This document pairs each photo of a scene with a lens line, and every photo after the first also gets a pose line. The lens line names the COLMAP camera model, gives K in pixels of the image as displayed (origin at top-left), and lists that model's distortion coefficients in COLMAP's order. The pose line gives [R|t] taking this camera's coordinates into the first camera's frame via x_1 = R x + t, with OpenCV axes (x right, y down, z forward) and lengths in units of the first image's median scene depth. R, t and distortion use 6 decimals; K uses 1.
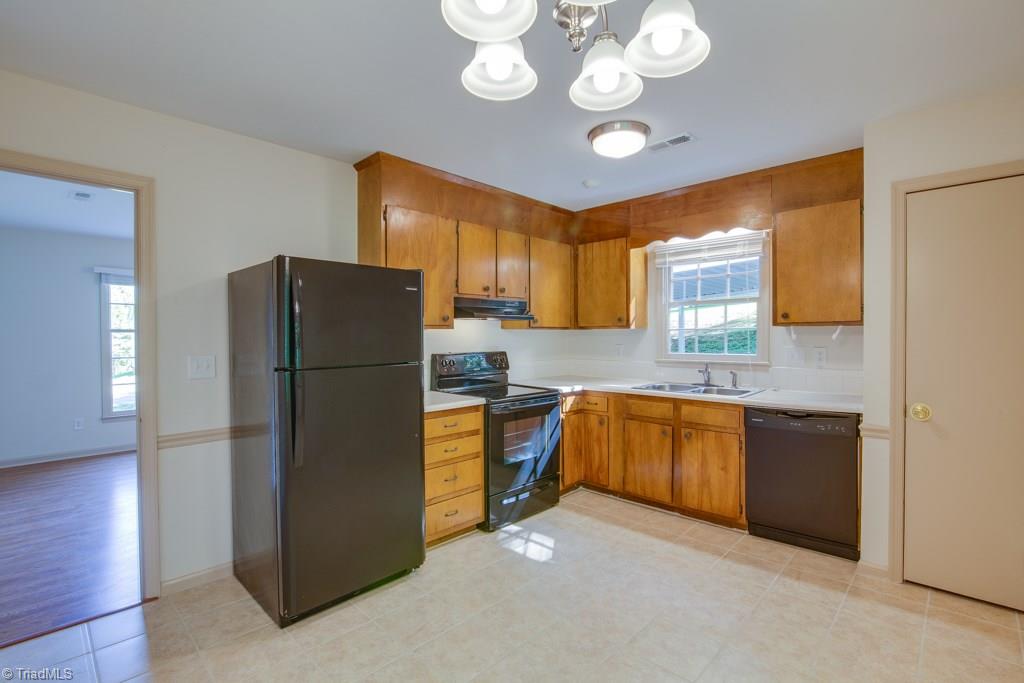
lens RADIAL K [[469.0, 0, 515.3], [0, 469.0, 341.3], [0, 0, 1]] dist [-0.019705, 0.001090]
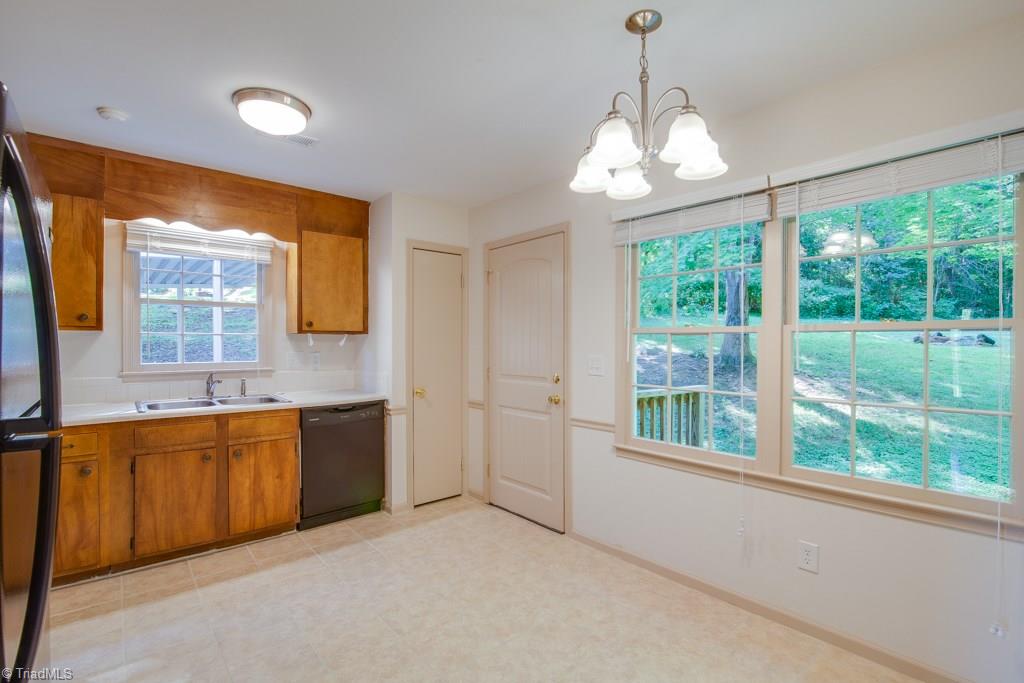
lens RADIAL K [[469.0, 0, 514.8], [0, 469.0, 343.6], [0, 0, 1]] dist [-0.019705, 0.001090]
pose [[0.089914, 0.005952, 0.995932, -0.484017], [0.010443, 0.999922, -0.006918, 0.004083], [-0.995895, 0.011023, 0.089845, 0.402648]]
